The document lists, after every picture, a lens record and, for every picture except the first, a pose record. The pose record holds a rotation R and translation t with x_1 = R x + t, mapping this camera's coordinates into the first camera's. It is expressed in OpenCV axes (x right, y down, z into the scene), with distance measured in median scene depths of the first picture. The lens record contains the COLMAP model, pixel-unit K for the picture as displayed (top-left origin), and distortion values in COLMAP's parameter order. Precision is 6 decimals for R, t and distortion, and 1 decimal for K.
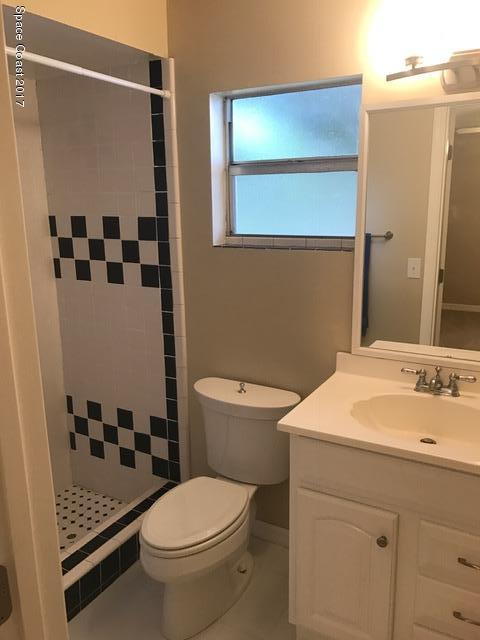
lens RADIAL K [[528.6, 0, 242.6], [0, 528.6, 321.8], [0, 0, 1]] dist [0.054030, -0.090205]
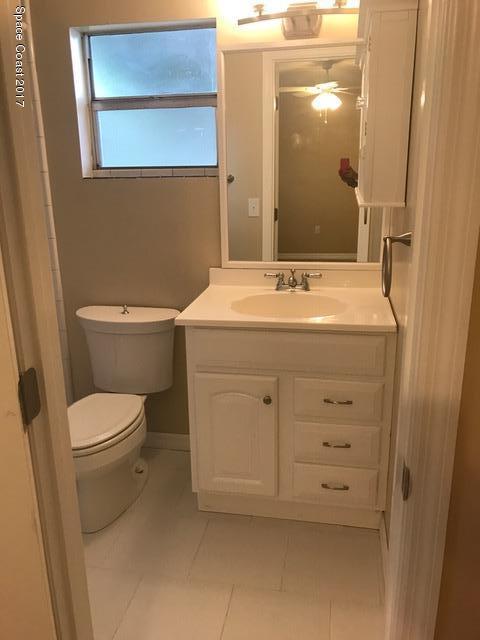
lens RADIAL K [[528.6, 0, 242.6], [0, 528.6, 321.8], [0, 0, 1]] dist [0.054030, -0.090205]
pose [[0.943957, -0.092031, 0.316977, -0.113604], [0.076143, 0.995156, 0.062181, 0.095664], [-0.321165, -0.034560, 0.946393, -0.105490]]
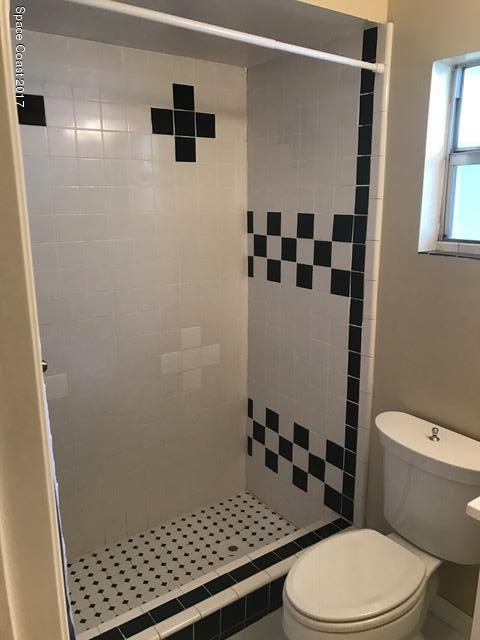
lens RADIAL K [[528.6, 0, 242.6], [0, 528.6, 321.8], [0, 0, 1]] dist [0.054030, -0.090205]
pose [[0.909709, 0.107435, -0.401108, 0.036395], [-0.106196, 0.994021, 0.025393, -0.029020], [0.401437, 0.019496, 0.915679, 0.147431]]
